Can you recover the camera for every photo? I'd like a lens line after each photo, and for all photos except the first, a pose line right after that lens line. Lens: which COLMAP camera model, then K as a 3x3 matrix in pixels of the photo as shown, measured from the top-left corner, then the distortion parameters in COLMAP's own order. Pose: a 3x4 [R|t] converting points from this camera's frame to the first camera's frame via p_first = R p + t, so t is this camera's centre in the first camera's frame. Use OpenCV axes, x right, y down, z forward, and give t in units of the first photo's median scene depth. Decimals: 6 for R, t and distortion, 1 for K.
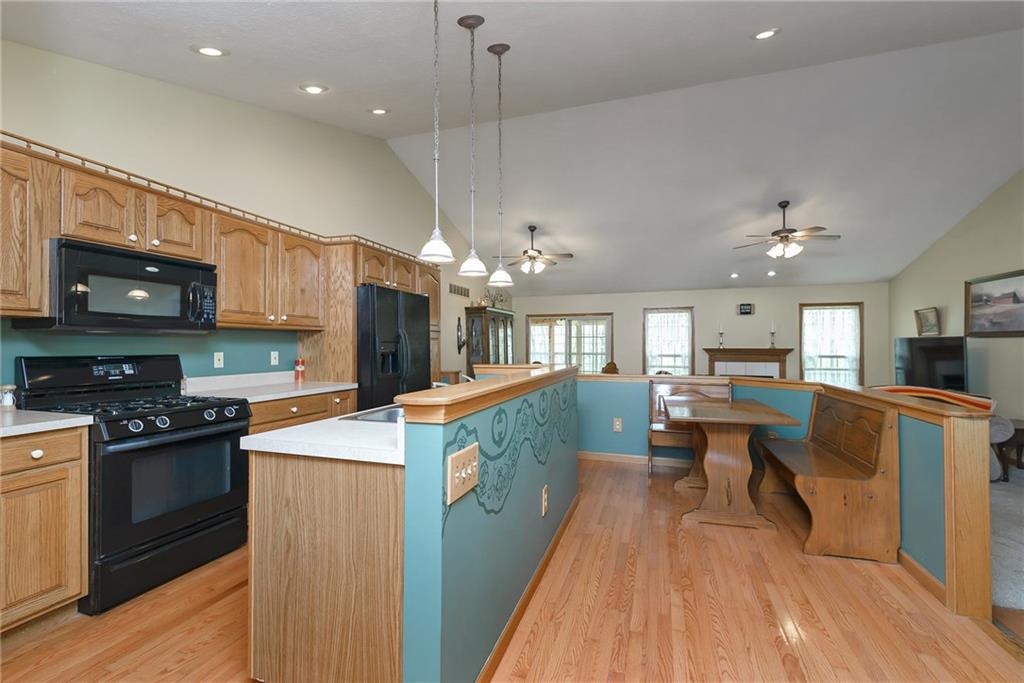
lens RADIAL K [[438.8, 0, 518.7], [0, 438.8, 339.6], [0, 0, 1]] dist [-0.002157, 0.000923]
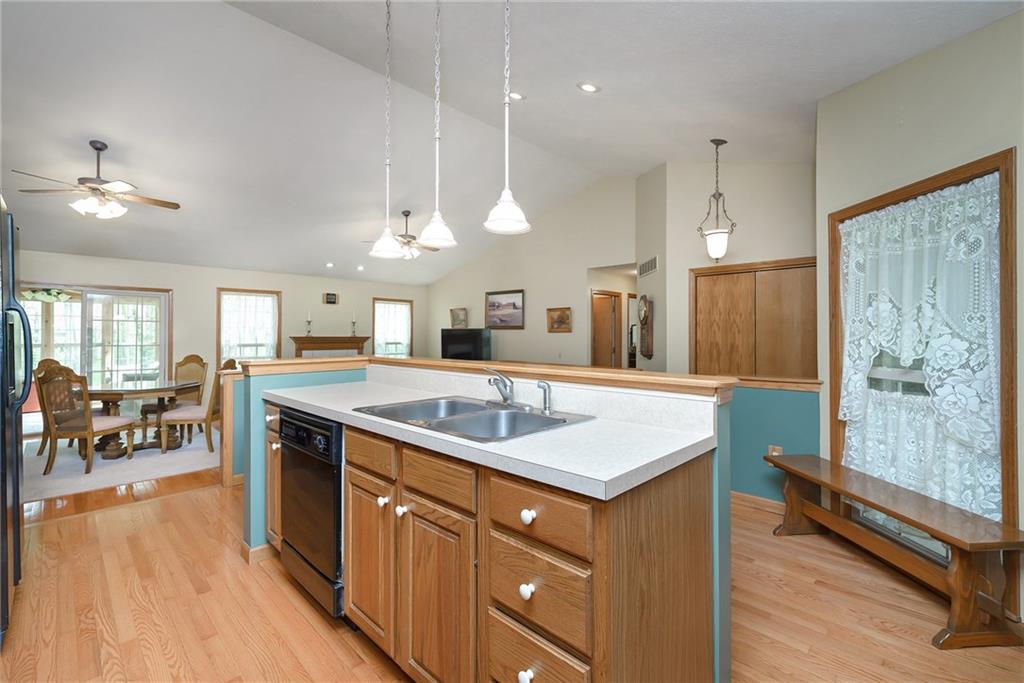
lens RADIAL K [[438.8, 0, 513.8], [0, 438.8, 335.7], [0, 0, 1]] dist [-0.002157, 0.000923]
pose [[0.440939, 0.000040, 0.897537, -0.250826], [-0.015256, 0.999856, 0.007450, 0.004104], [-0.897407, -0.016978, 0.440876, 0.173977]]
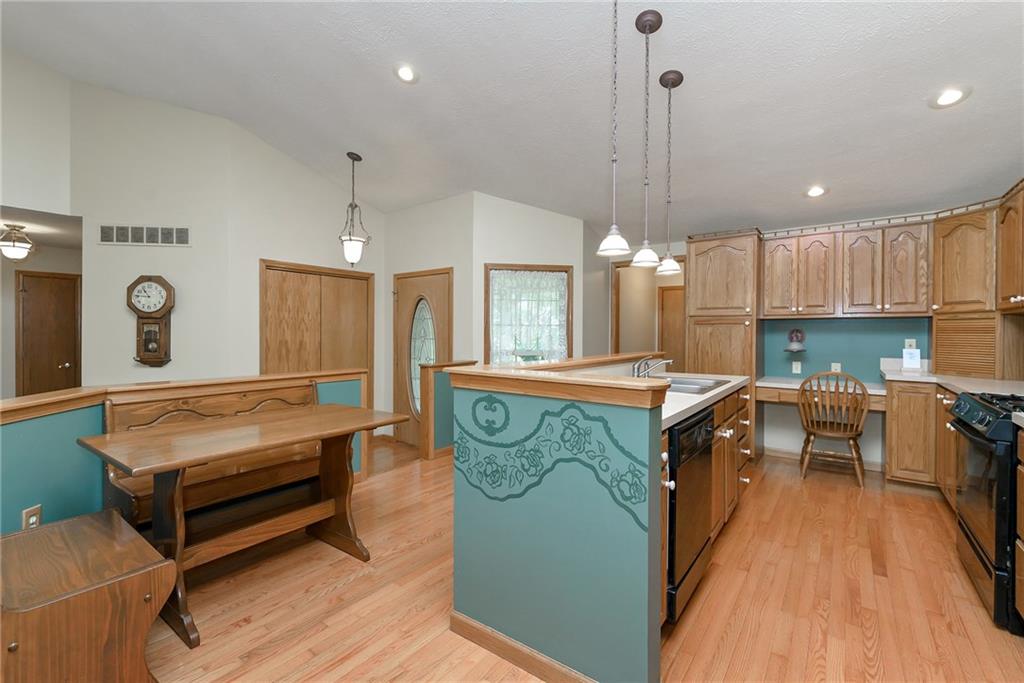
lens RADIAL K [[438.8, 0, 514.7], [0, 438.8, 343.0], [0, 0, 1]] dist [-0.002157, 0.000923]
pose [[-0.947046, -0.009029, 0.320971, -0.048142], [-0.006293, 0.999934, 0.009561, 0.009721], [-0.321037, 0.007035, -0.947041, 0.690416]]
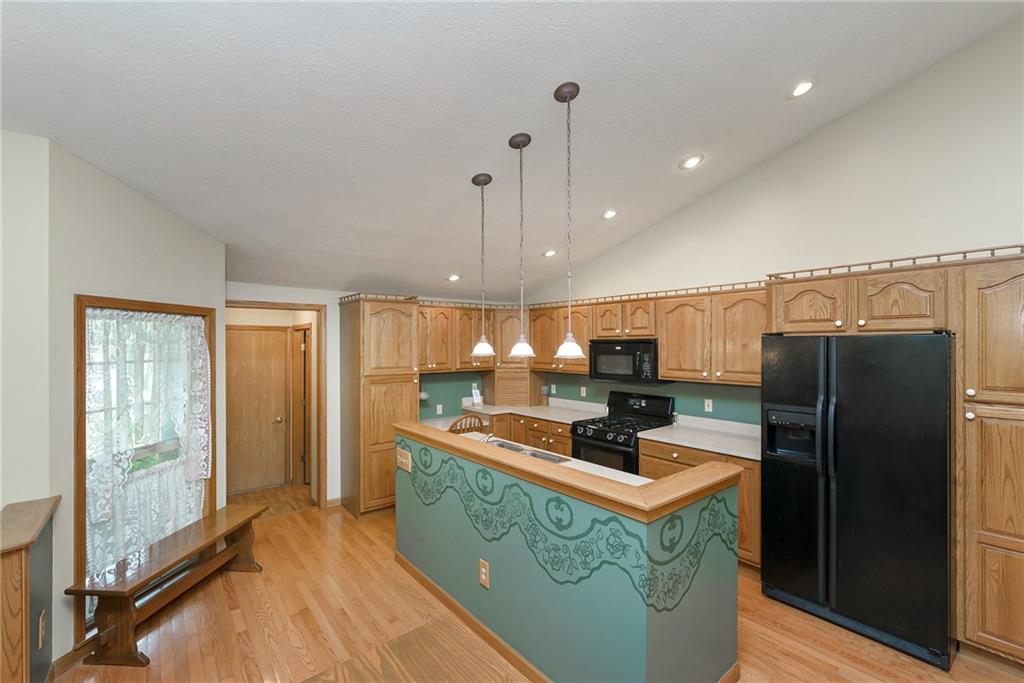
lens RADIAL K [[438.8, 0, 517.9], [0, 438.8, 347.3], [0, 0, 1]] dist [-0.002157, 0.000923]
pose [[-0.545665, 0.008966, -0.837955, 0.290551], [0.016048, 0.999871, 0.000248, -0.056435], [0.837850, -0.013313, -0.545739, 0.540890]]
